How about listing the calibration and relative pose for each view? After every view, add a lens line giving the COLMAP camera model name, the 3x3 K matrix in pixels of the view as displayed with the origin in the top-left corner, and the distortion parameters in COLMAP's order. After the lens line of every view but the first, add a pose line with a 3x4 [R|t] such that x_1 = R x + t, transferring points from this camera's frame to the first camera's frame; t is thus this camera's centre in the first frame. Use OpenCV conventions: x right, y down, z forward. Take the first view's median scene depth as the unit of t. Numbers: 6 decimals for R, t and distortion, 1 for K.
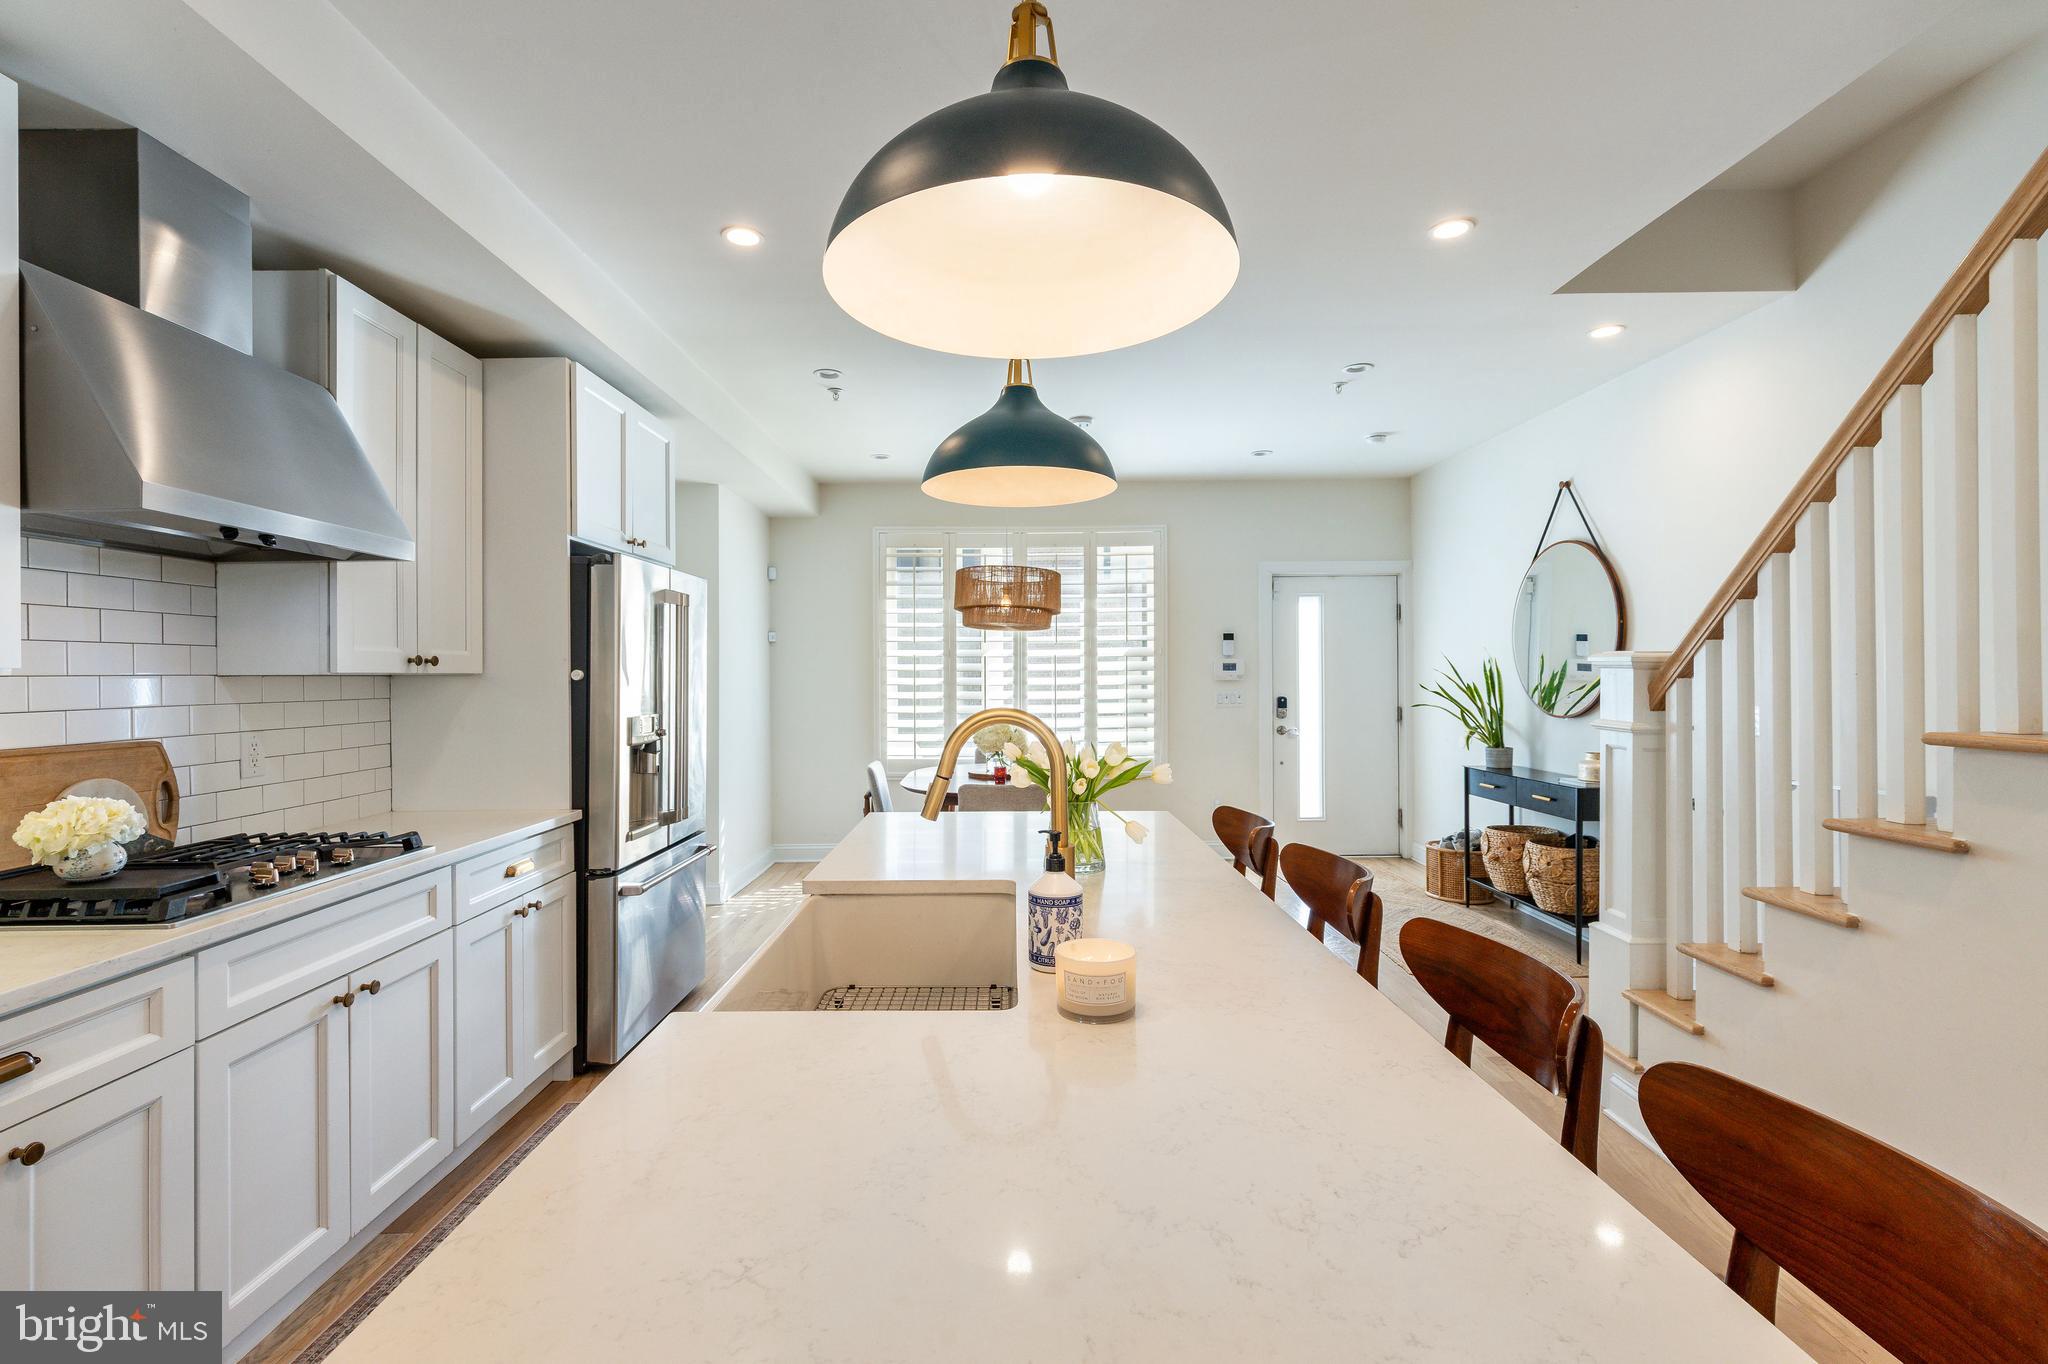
lens RADIAL K [[917.0, 0, 1024.1], [0, 917.0, 667.5], [0, 0, 1]] dist [0.027136, 0.000015]
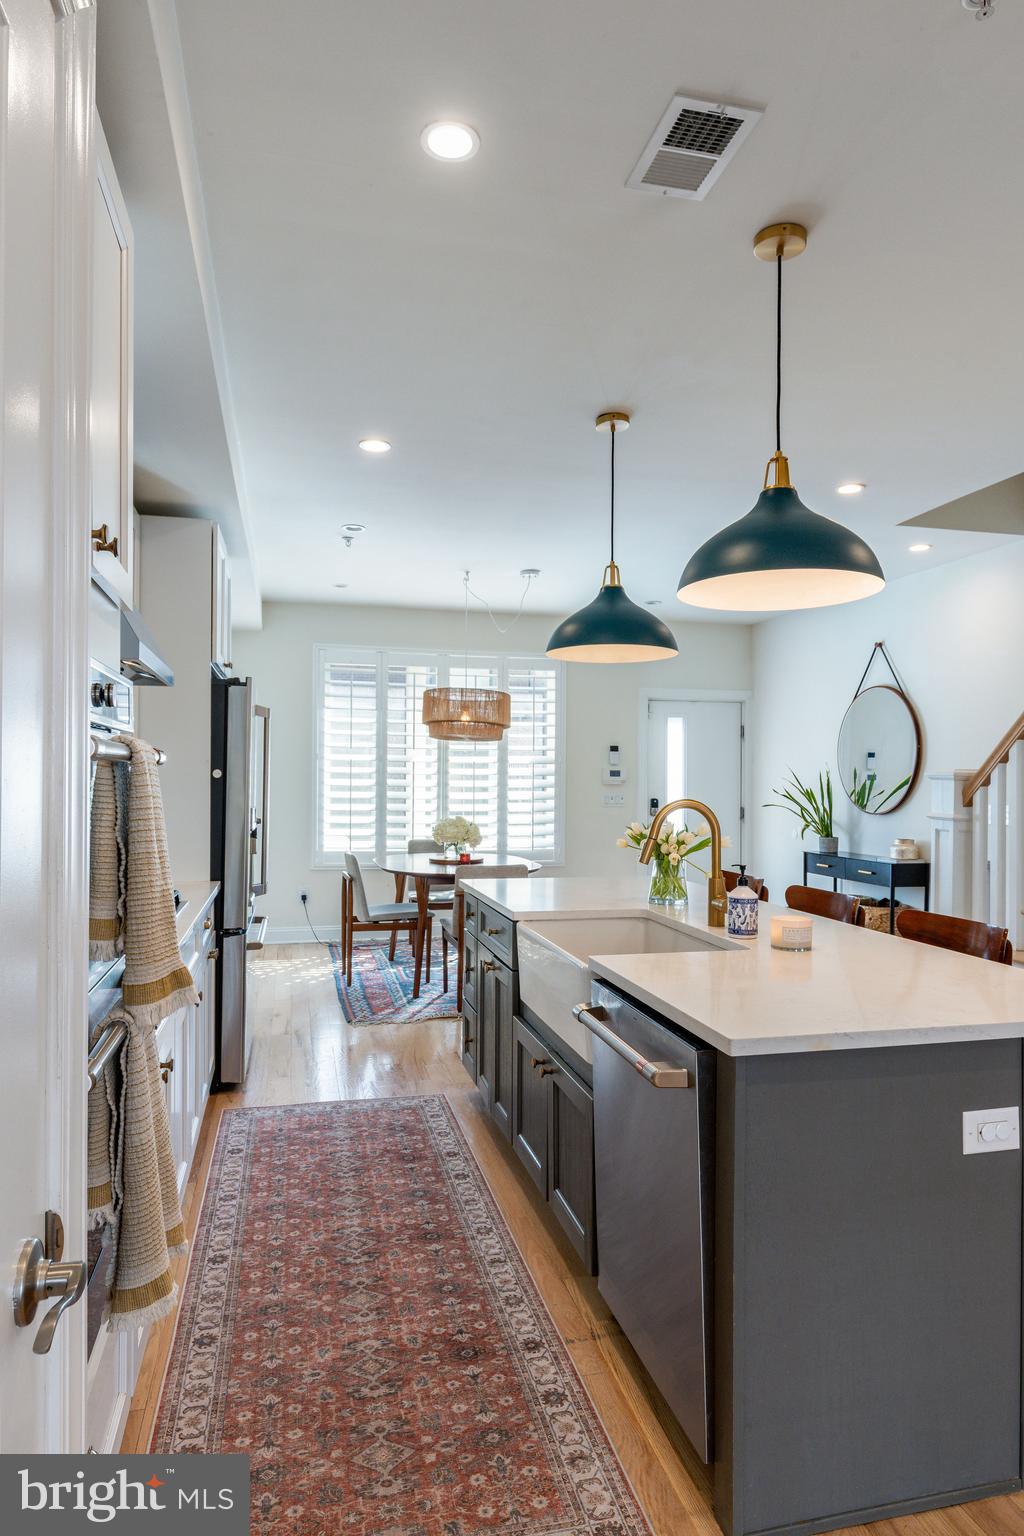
lens RADIAL K [[932.2, 0, 512.0], [0, 932.2, 768.0], [0, 0, 1]] dist [0.031250, 0.000053]
pose [[0.972137, 0.015868, 0.233876, -0.251490], [-0.015157, 0.999873, -0.004837, -0.000031], [-0.233924, 0.001158, 0.972254, -0.210832]]
